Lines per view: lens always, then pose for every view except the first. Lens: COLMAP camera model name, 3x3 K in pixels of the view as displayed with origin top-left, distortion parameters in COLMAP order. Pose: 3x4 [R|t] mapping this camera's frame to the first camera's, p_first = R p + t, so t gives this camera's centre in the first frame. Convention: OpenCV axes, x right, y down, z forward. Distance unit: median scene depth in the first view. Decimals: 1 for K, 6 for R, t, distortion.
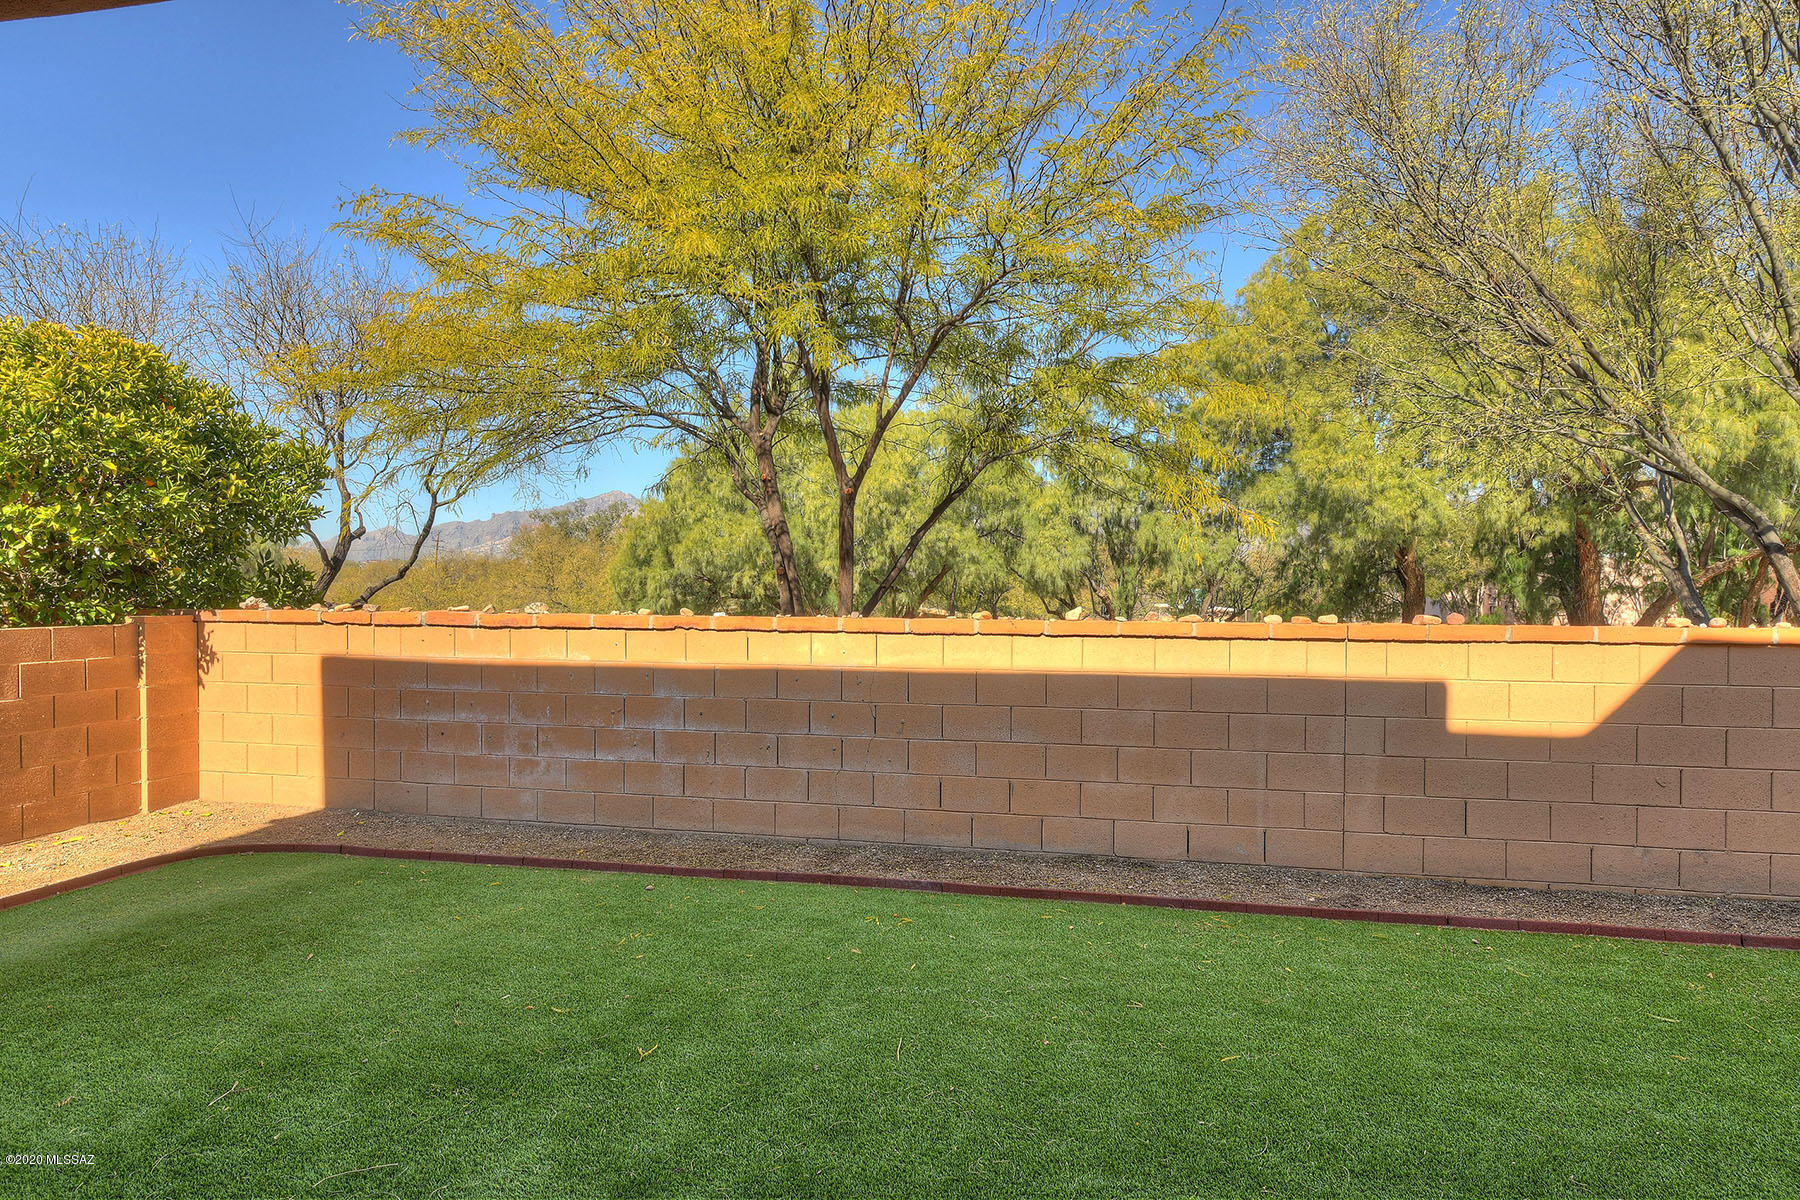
lens RADIAL K [[1010.2, 0, 900.0], [0, 1010.2, 600.0], [0, 0, 1]] dist [-0.024865, -0.000286]
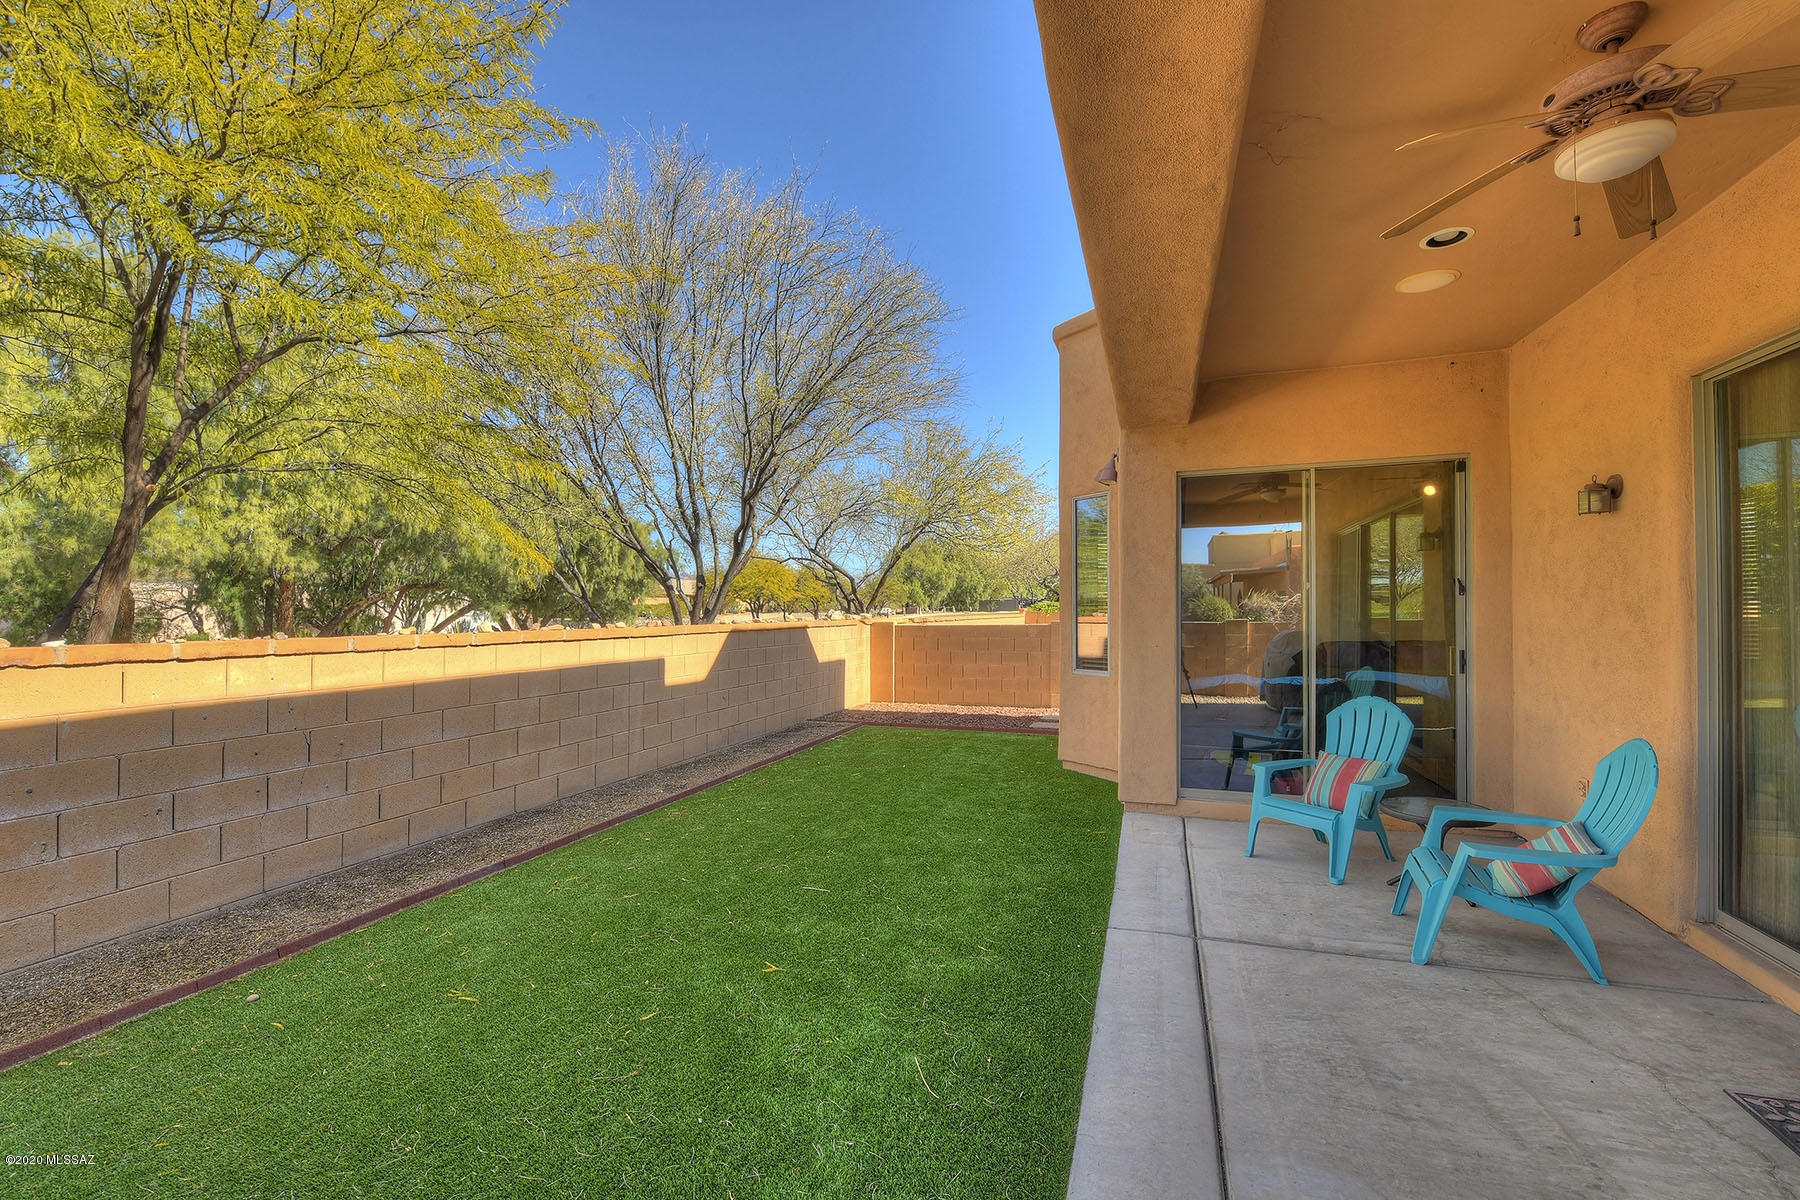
lens RADIAL K [[715.7, 0, 882.8], [0, 715.7, 600.5], [0, 0, 1]] dist [-0.009673, -0.003178]
pose [[0.154011, 0.008594, 0.988032, -0.591086], [0.020815, 0.999712, -0.011940, 0.002343], [-0.987850, 0.022405, 0.153788, 0.372712]]
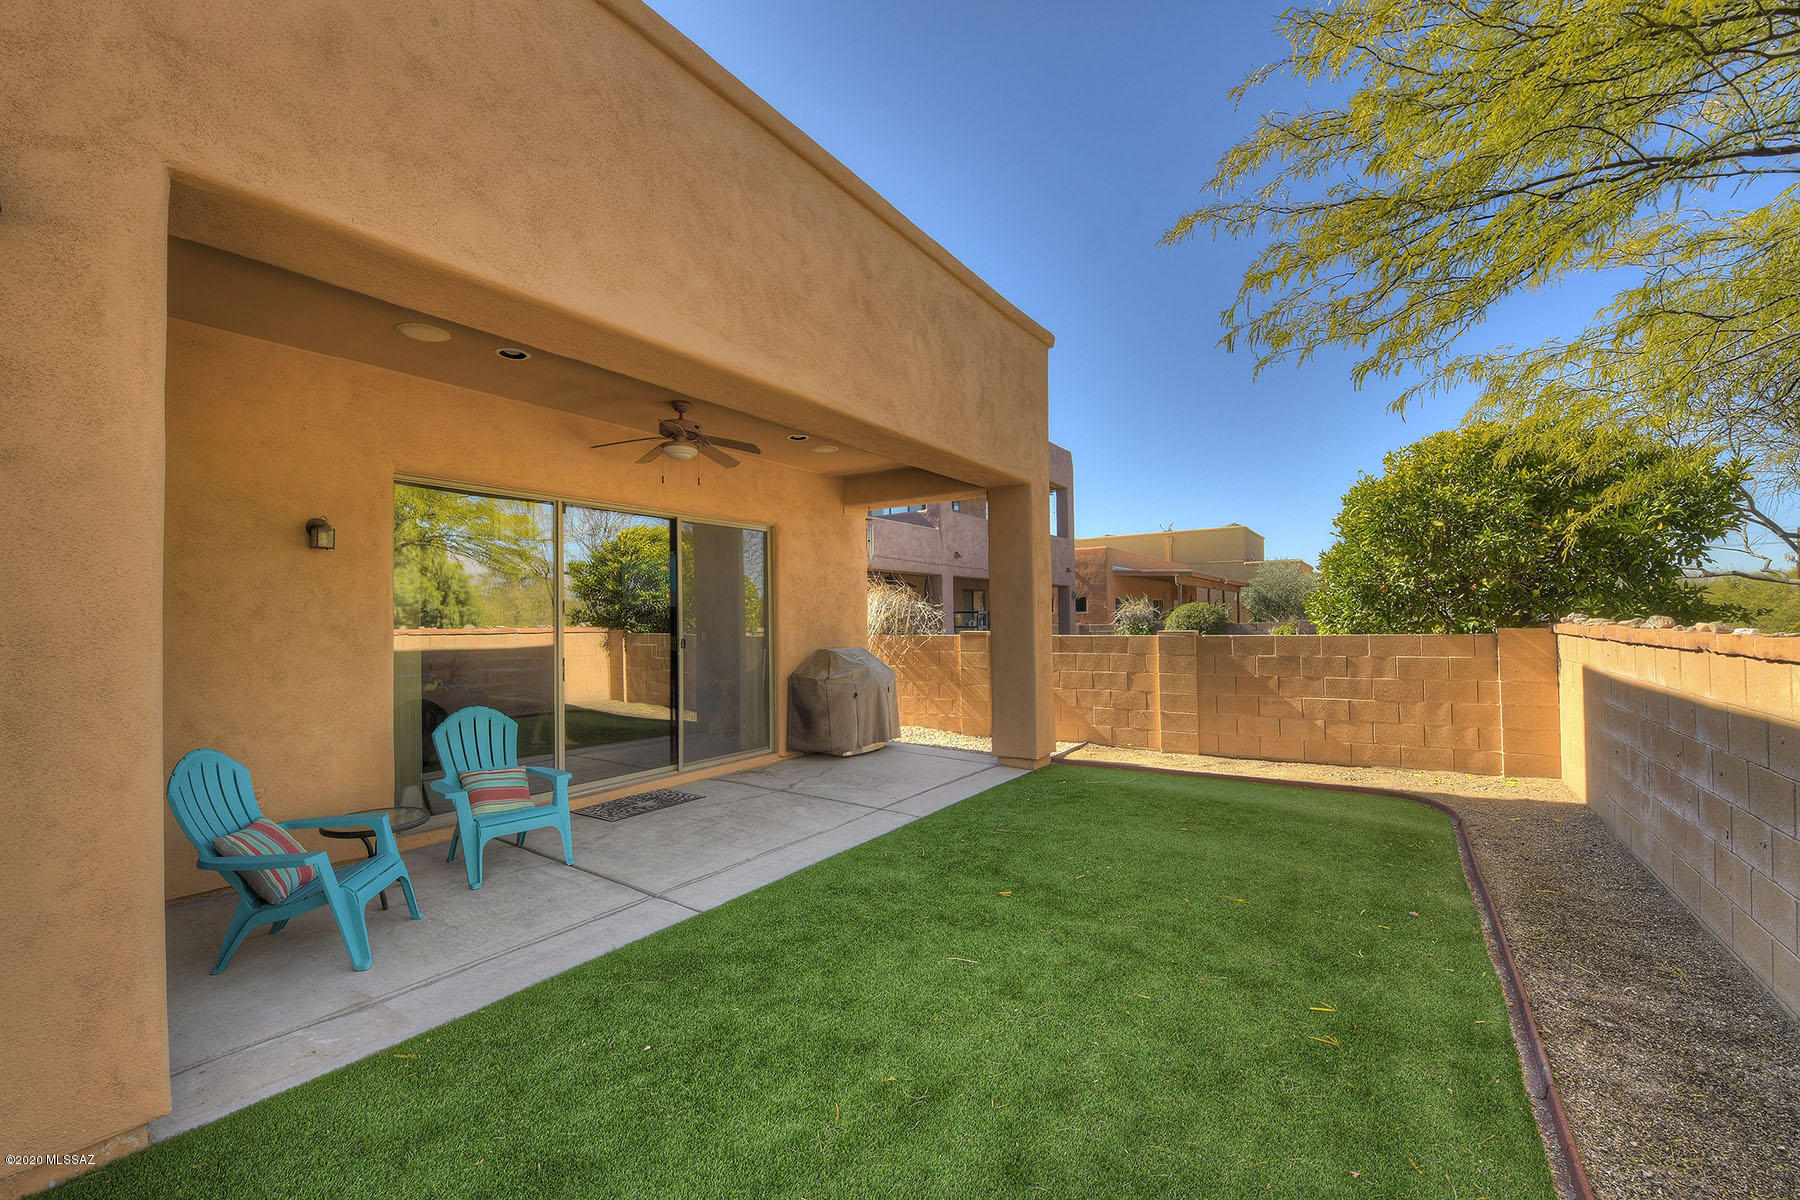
lens RADIAL K [[733.0, 0, 924.1], [0, 733.0, 608.3], [0, 0, 1]] dist [-0.011311, -0.004050]
pose [[-0.352014, -0.017247, -0.935836, 0.497341], [0.001160, 0.999821, -0.018862, 0.007254], [0.935994, -0.007725, -0.351931, 0.683438]]
